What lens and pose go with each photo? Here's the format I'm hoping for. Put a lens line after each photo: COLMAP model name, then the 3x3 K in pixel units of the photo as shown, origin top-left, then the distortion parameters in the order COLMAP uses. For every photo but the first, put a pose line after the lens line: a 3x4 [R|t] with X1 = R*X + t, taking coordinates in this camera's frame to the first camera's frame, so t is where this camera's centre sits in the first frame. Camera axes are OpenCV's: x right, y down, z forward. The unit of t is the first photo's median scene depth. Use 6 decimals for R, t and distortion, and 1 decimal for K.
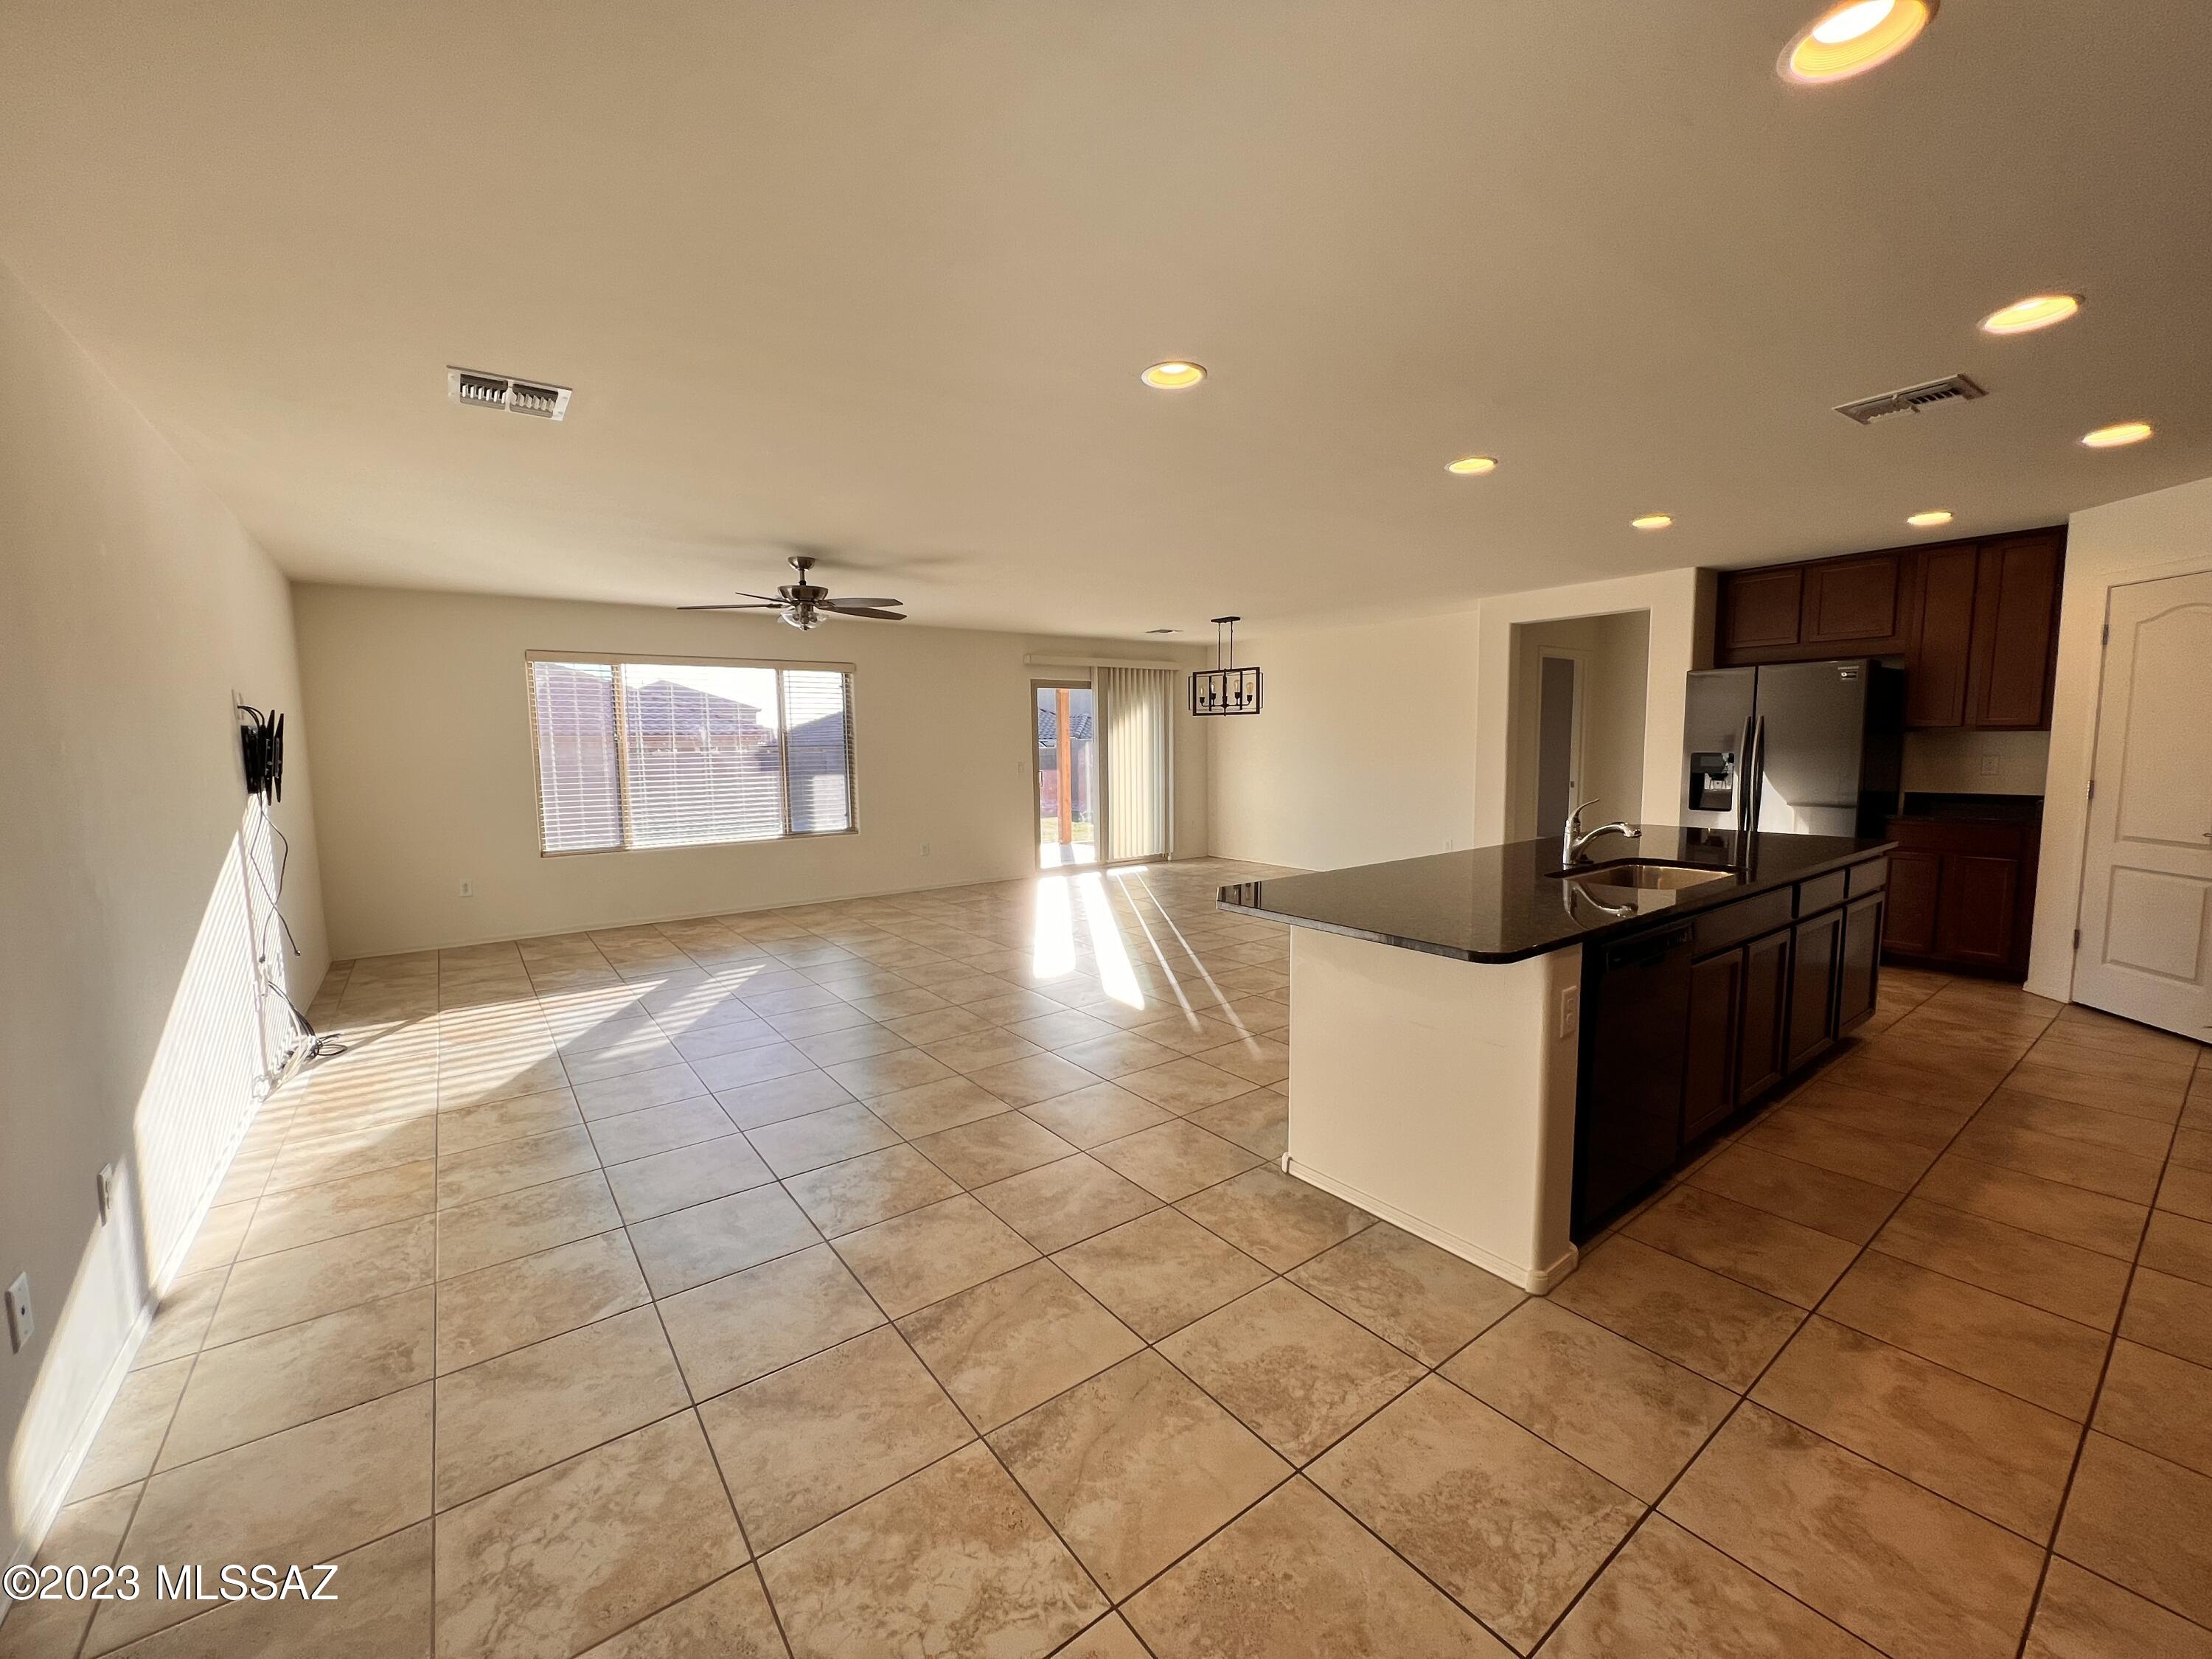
lens RADIAL K [[884.8, 0, 1106.0], [0, 884.8, 829.5], [0, 0, 1]] dist [0.007503, 0.000170]
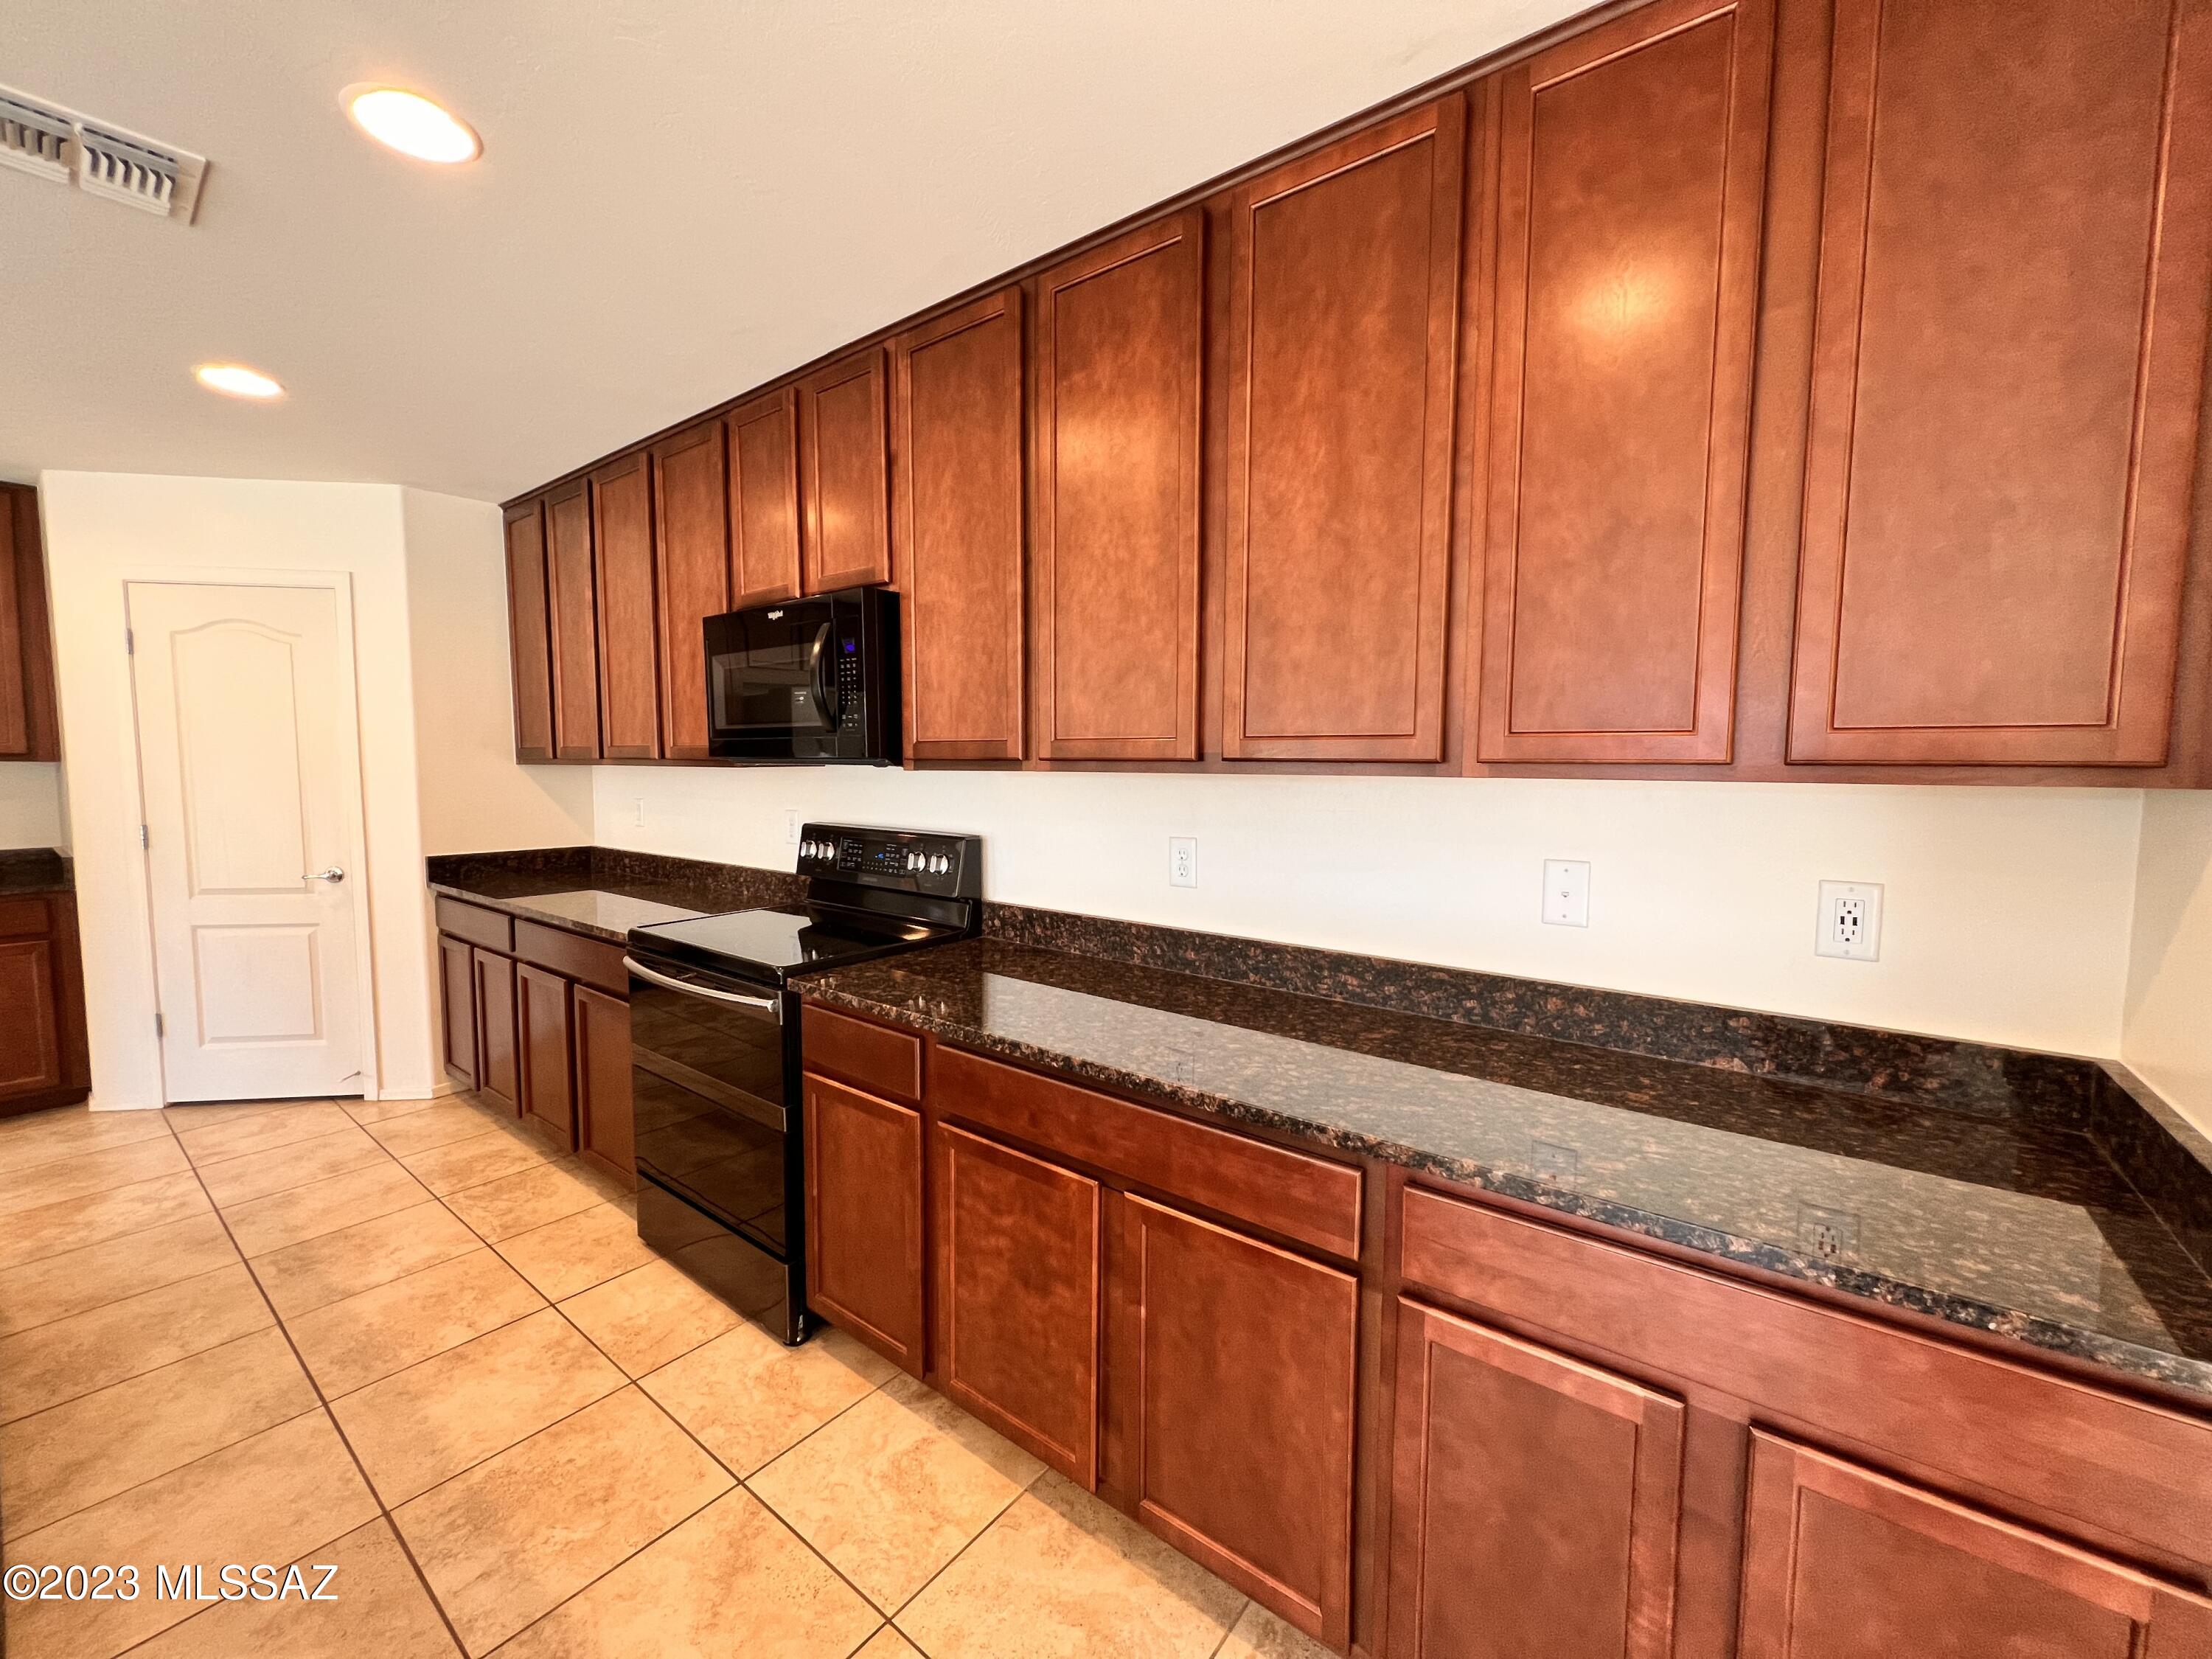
lens RADIAL K [[884.8, 0, 1106.0], [0, 884.8, 829.5], [0, 0, 1]] dist [0.007503, 0.000170]
pose [[-0.261066, -0.064444, 0.963168, 0.134932], [0.090729, 0.991714, 0.090946, -0.048244], [-0.961048, 0.111130, -0.253055, 0.414921]]
